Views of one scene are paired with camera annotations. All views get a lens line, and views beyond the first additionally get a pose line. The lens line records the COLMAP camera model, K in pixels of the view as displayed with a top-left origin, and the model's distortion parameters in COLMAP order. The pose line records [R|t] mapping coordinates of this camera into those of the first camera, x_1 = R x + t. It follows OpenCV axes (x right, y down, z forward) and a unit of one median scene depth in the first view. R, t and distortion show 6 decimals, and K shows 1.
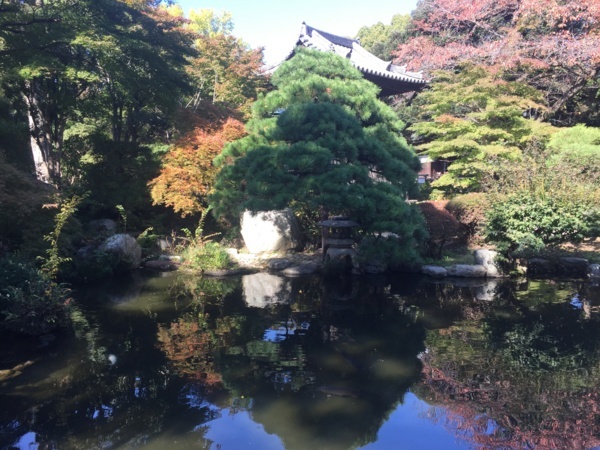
lens RADIAL K [[541.8, 0, 300.5], [0, 541.8, 225.7], [0, 0, 1]] dist [0.058633, -0.074808]
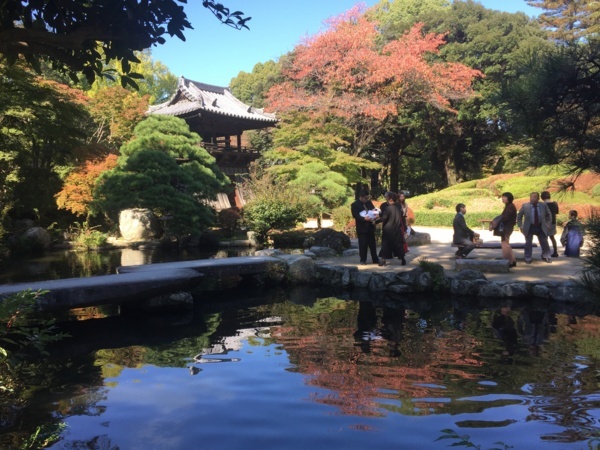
lens RADIAL K [[541.8, 0, 301.2], [0, 541.8, 222.4], [0, 0, 1]] dist [0.058633, -0.074808]
pose [[0.992432, -0.010827, 0.122316, 0.237744], [0.014541, 0.999459, -0.029509, 0.058147], [-0.121930, 0.031065, 0.992052, -0.667192]]
